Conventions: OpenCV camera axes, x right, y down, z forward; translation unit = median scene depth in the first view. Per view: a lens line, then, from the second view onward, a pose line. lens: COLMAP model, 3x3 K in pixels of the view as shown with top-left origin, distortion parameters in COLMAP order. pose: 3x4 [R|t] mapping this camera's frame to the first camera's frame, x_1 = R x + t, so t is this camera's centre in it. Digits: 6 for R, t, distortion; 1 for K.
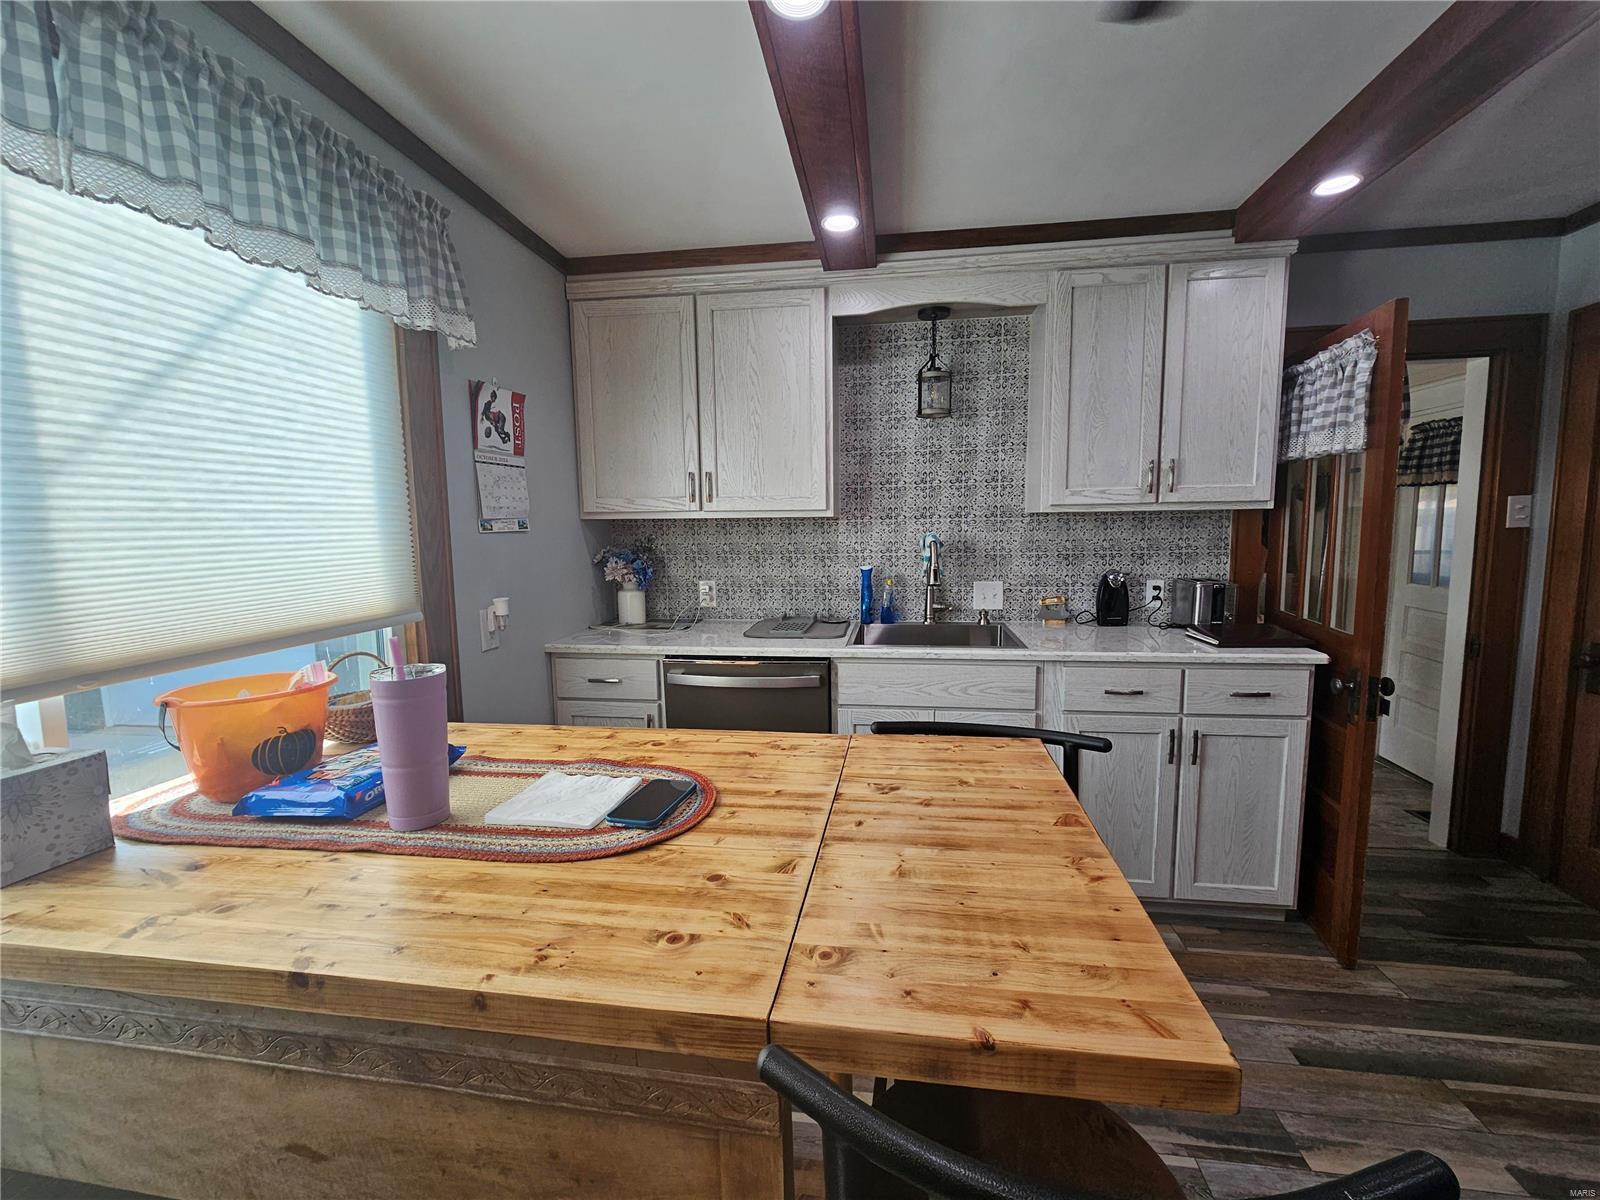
lens RADIAL K [[655.2, 0, 800.9], [0, 655.2, 595.1], [0, 0, 1]] dist [-0.000736, -0.000082]
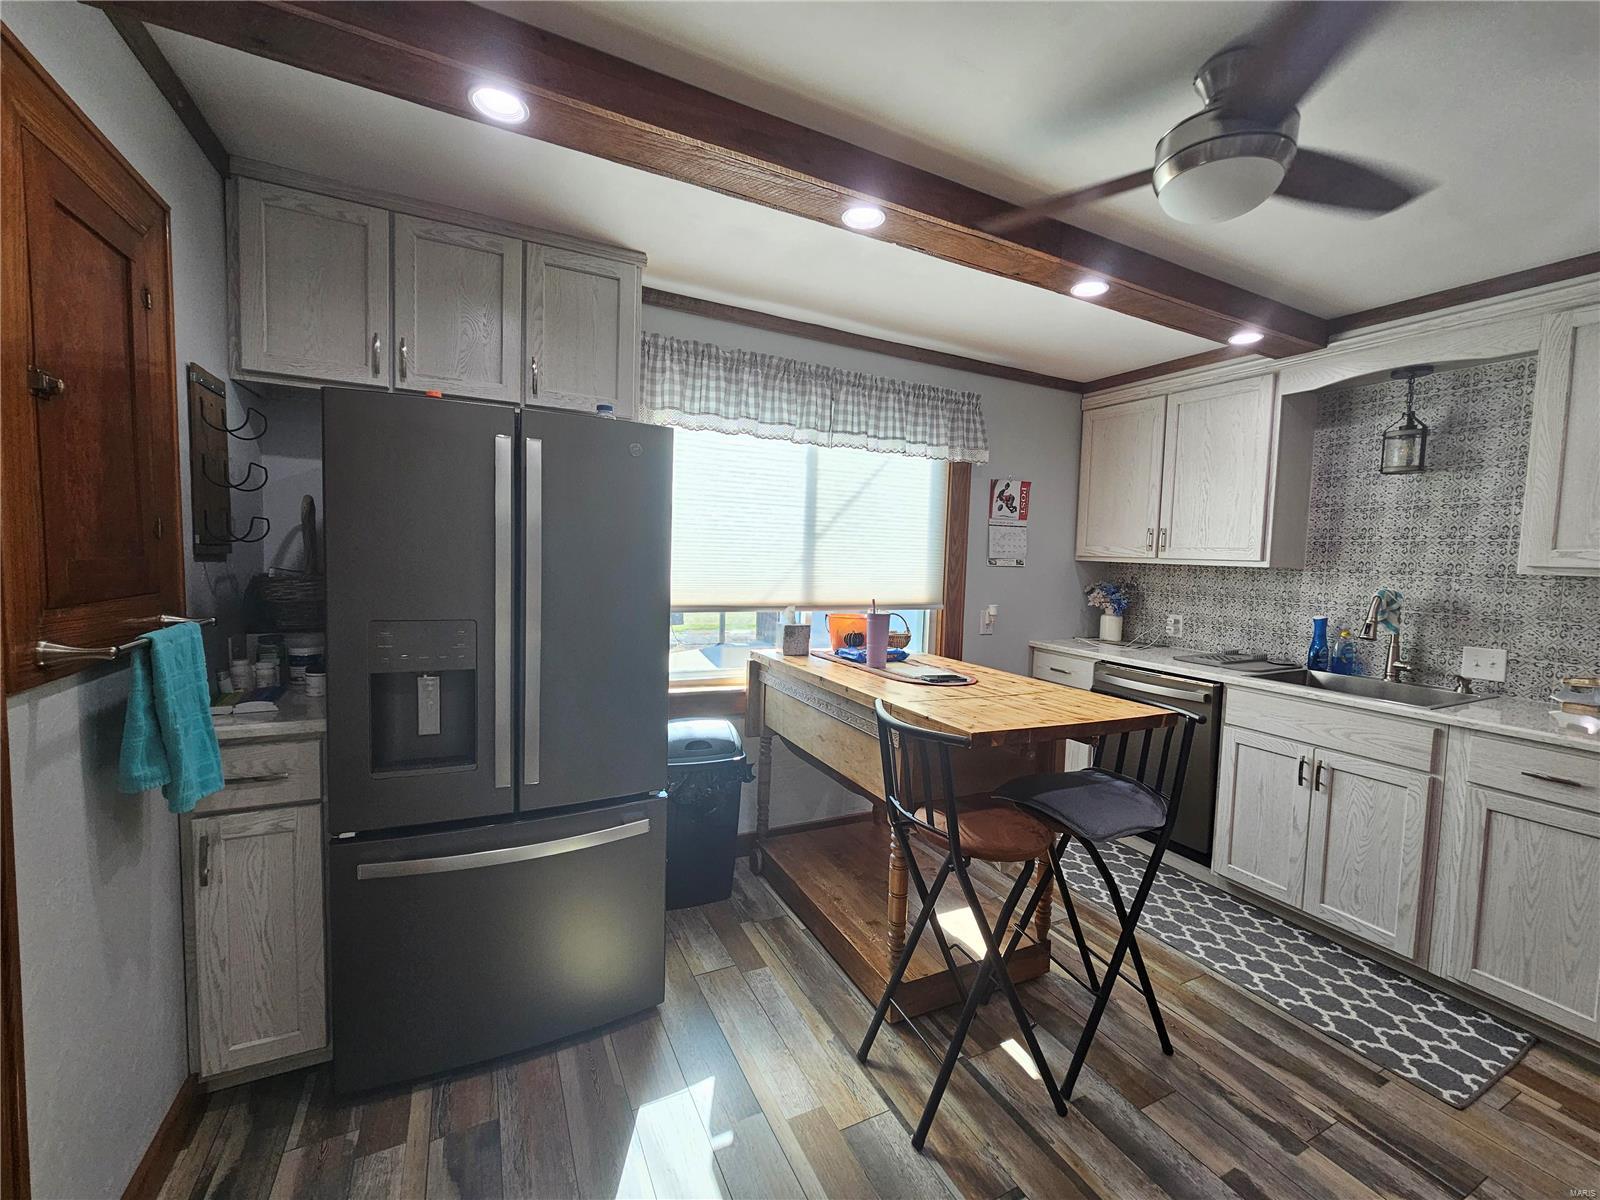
lens RADIAL K [[655.2, 0, 800.9], [0, 655.2, 595.1], [0, 0, 1]] dist [-0.000736, -0.000082]
pose [[0.568955, 0.085203, -0.817943, 0.528084], [-0.128201, 0.991648, 0.014121, 0.015992], [0.812314, 0.096827, 0.575126, -0.312845]]
